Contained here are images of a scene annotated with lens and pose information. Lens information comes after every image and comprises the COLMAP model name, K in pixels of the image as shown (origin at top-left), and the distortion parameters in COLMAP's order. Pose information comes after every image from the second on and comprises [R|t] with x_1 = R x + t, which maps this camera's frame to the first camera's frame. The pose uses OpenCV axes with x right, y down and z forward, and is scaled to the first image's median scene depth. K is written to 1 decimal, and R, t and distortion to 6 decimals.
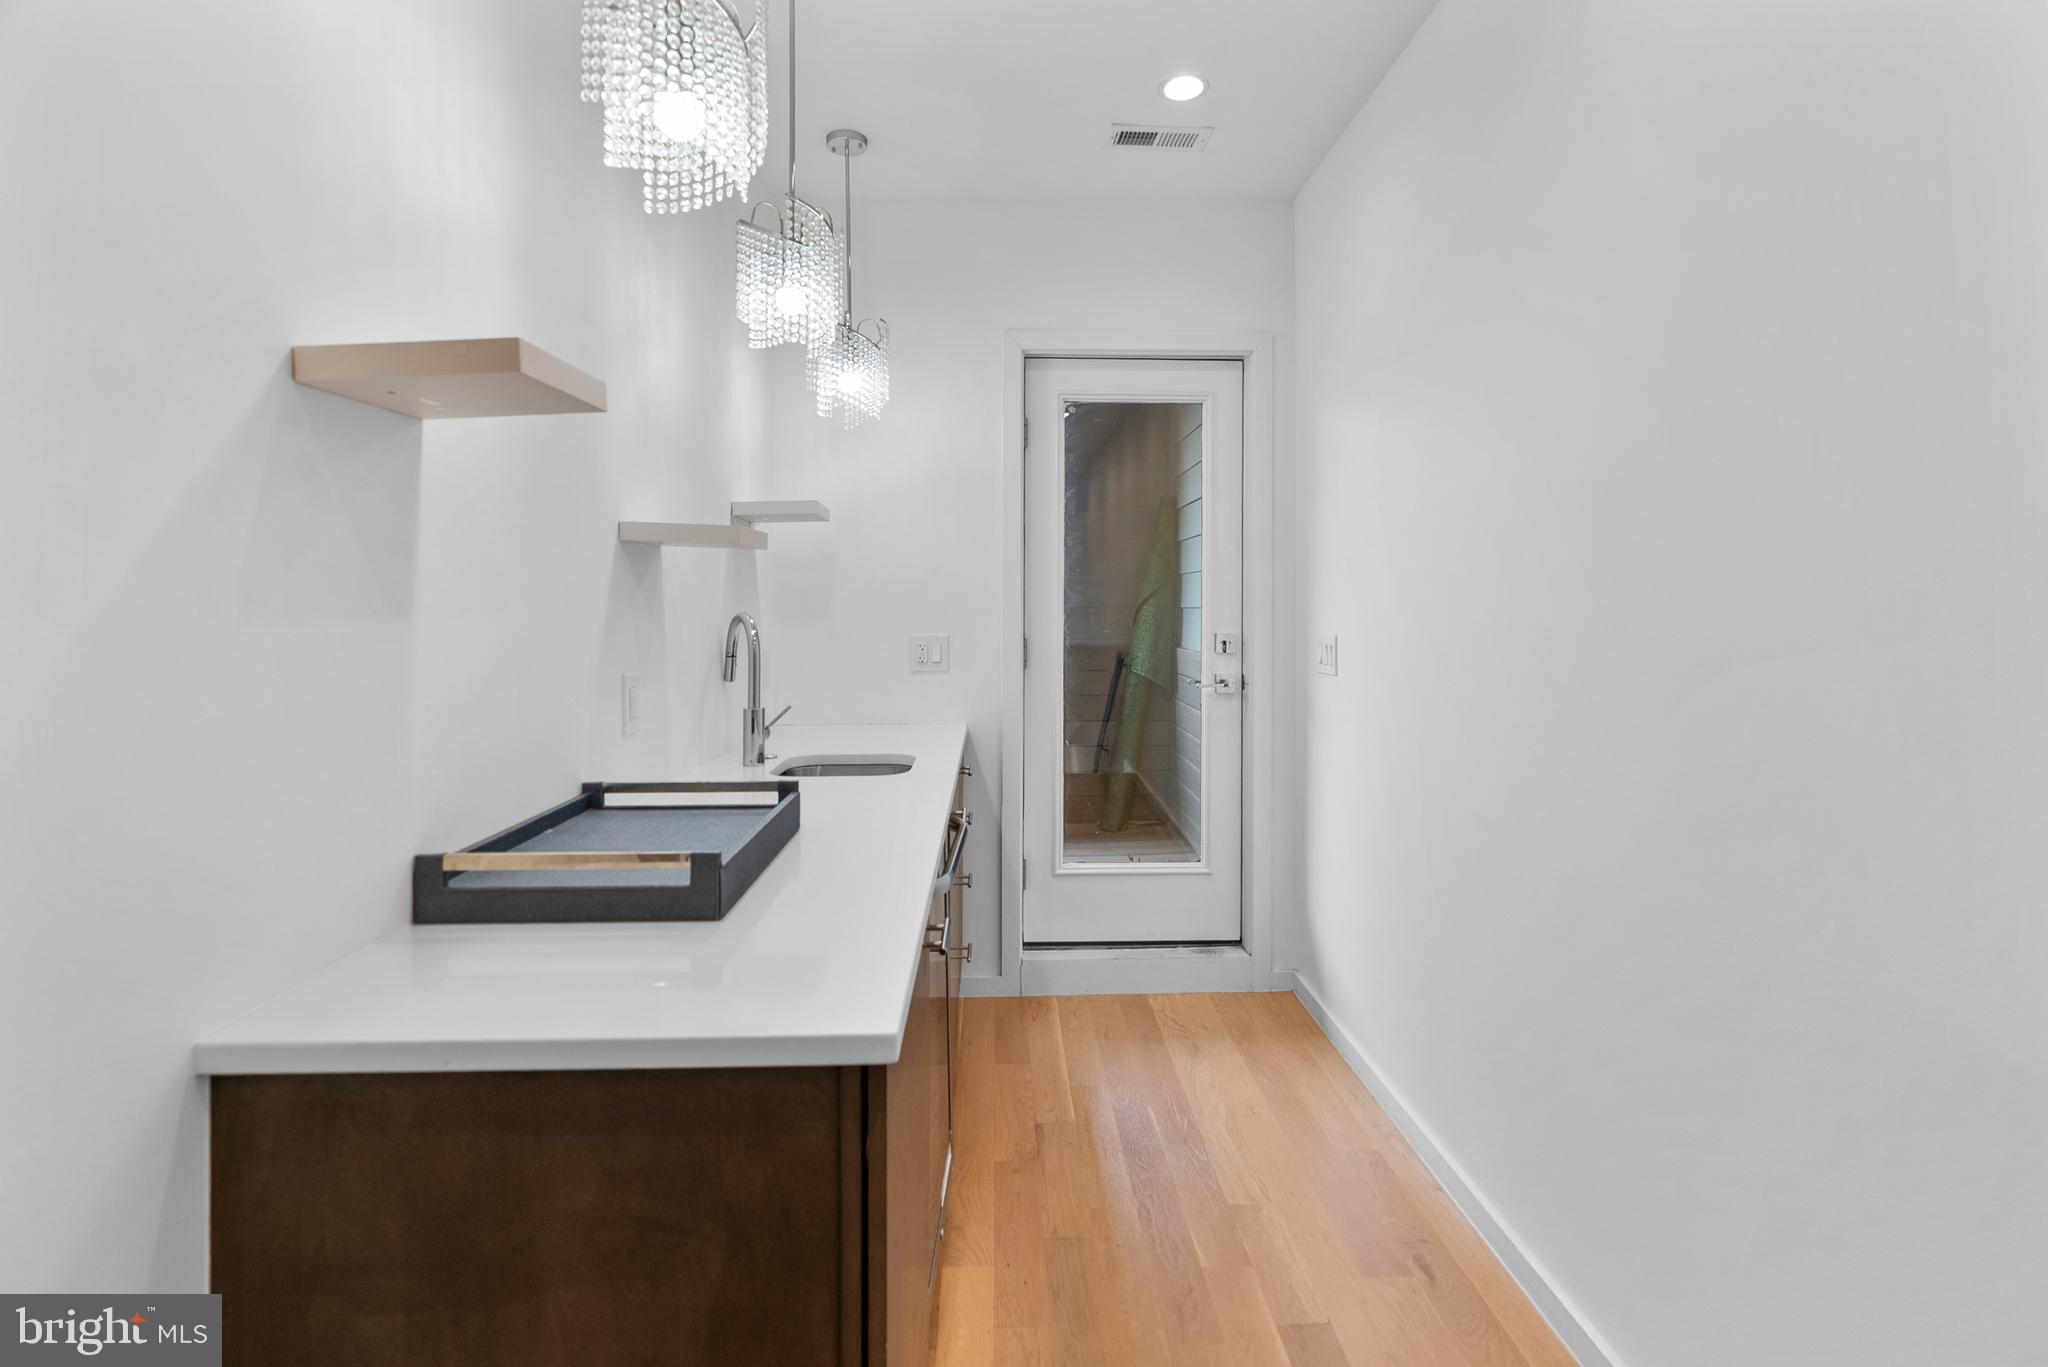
lens RADIAL K [[964.3, 0, 1025.1], [0, 964.3, 675.8], [0, 0, 1]] dist [-0.011786, 0.004790]
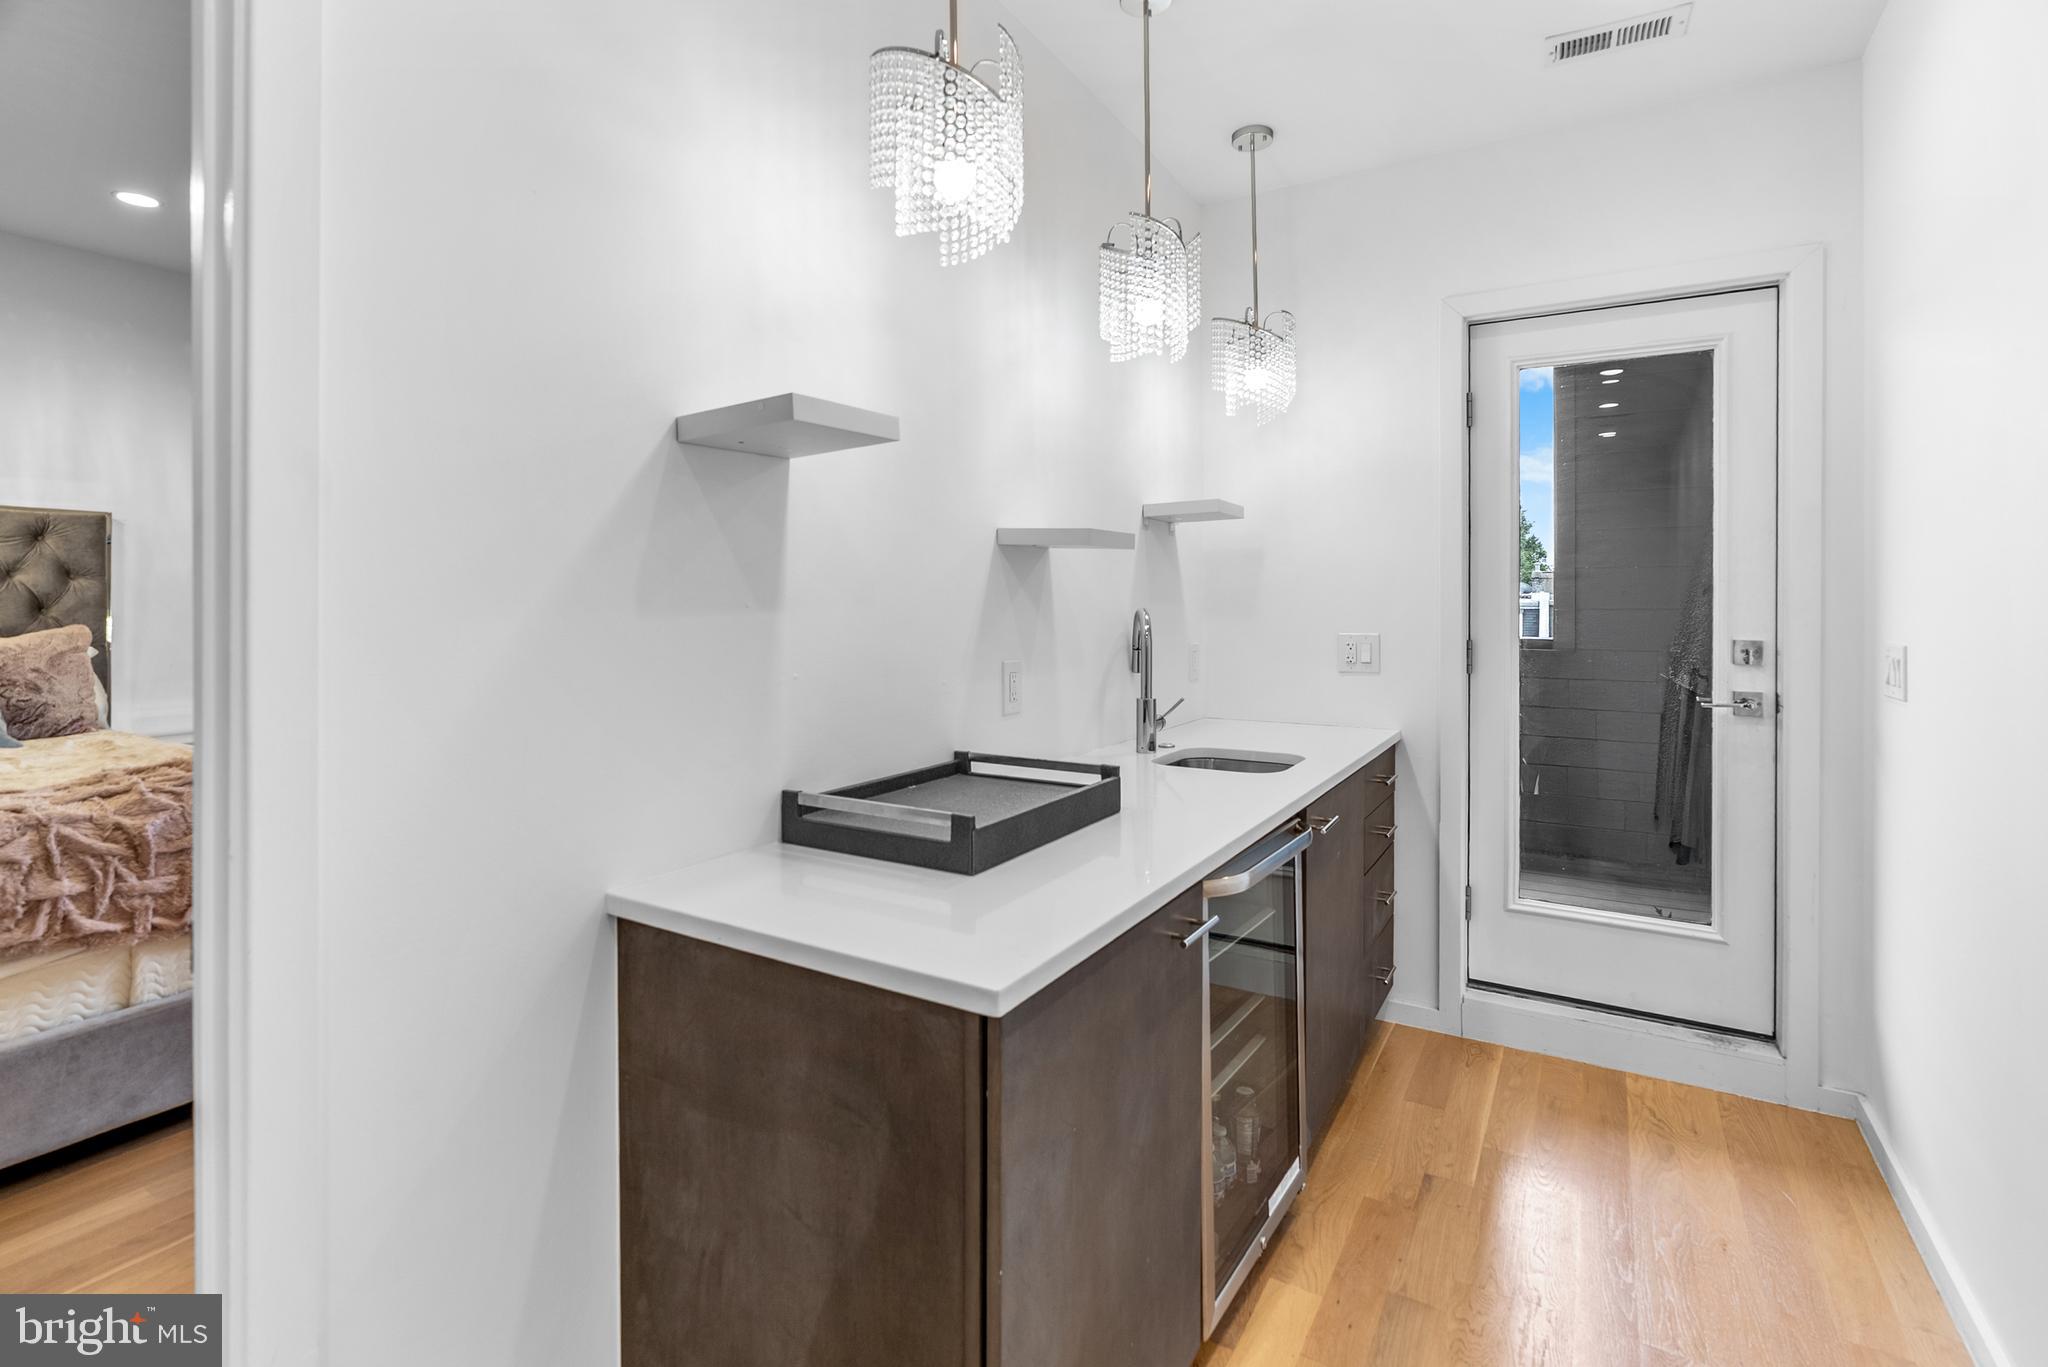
lens RADIAL K [[964.3, 0, 1029.2], [0, 964.3, 684.1], [0, 0, 1]] dist [-0.011786, 0.004790]
pose [[0.837847, 0.049545, -0.543653, 0.176573], [-0.042937, 0.998769, 0.024849, -0.002997], [0.544215, 0.002523, 0.838942, 0.035222]]
